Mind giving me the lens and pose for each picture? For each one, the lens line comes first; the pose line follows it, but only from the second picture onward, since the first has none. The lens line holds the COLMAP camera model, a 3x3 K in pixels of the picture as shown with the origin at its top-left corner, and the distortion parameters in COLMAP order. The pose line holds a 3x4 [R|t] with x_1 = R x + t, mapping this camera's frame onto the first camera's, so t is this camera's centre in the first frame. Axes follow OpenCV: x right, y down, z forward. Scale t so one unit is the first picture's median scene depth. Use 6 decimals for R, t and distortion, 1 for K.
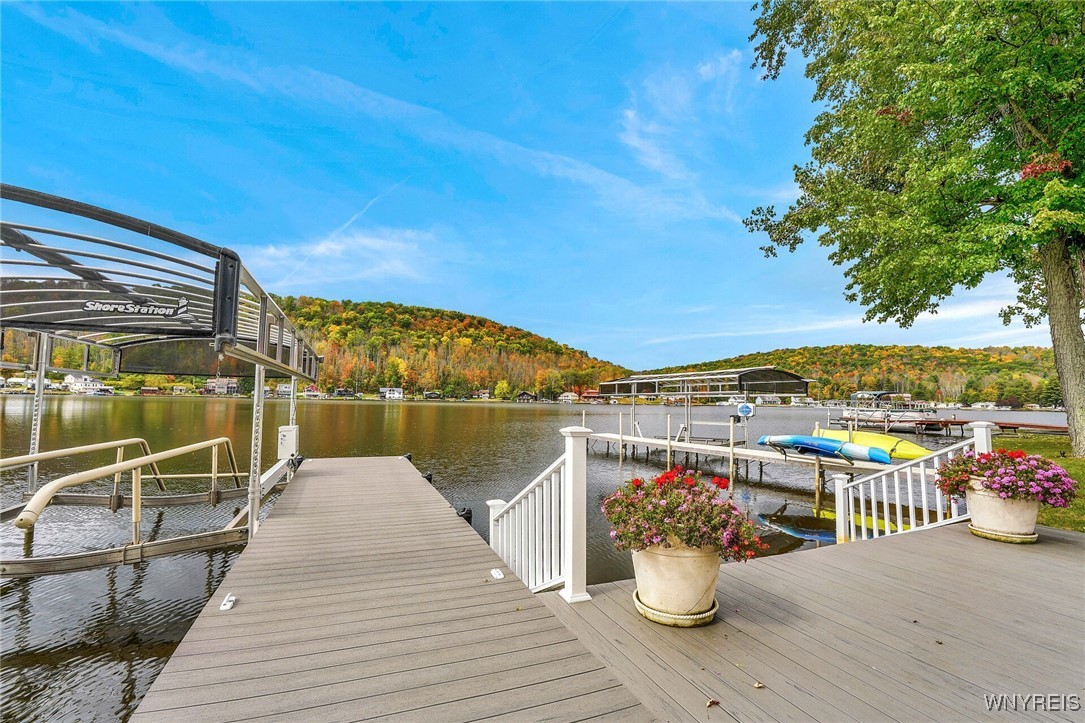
lens RADIAL K [[433.8, 0, 542.5], [0, 433.8, 361.5], [0, 0, 1]] dist [-0.011693, 0.000042]
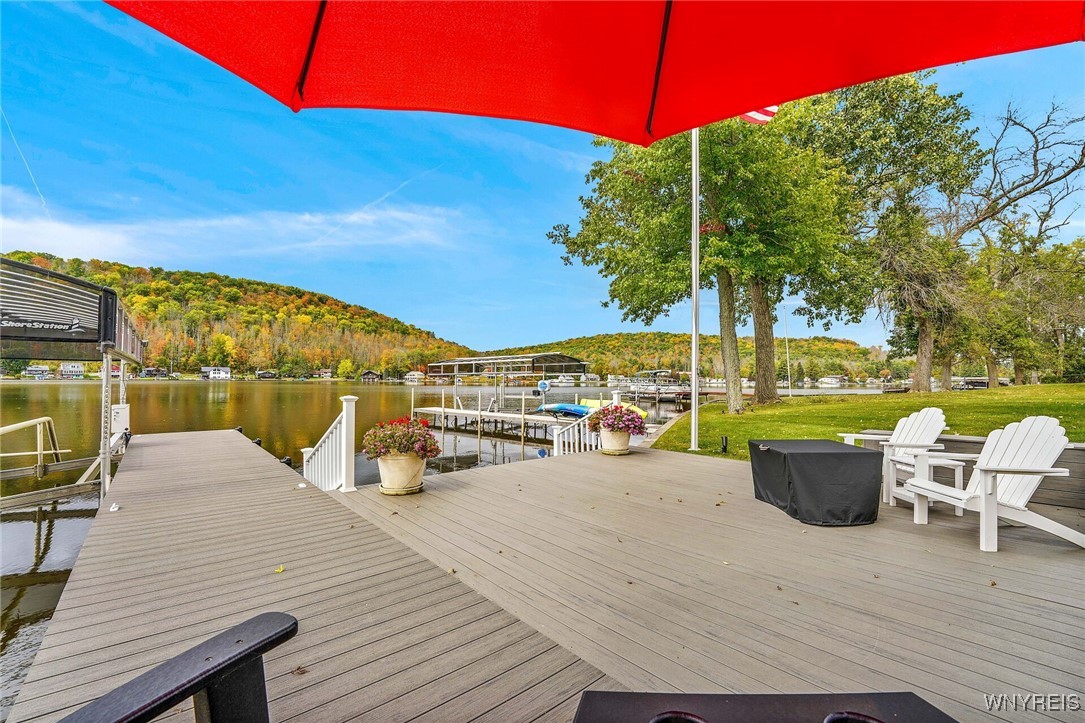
lens RADIAL K [[441.8, 0, 542.5], [0, 441.8, 361.5], [0, 0, 1]] dist [-0.022916, 0.000015]
pose [[0.952013, 0.003579, 0.306038, 0.049561], [-0.019268, 0.998649, 0.048257, -0.016123], [-0.305451, -0.051838, 0.950796, -0.165353]]
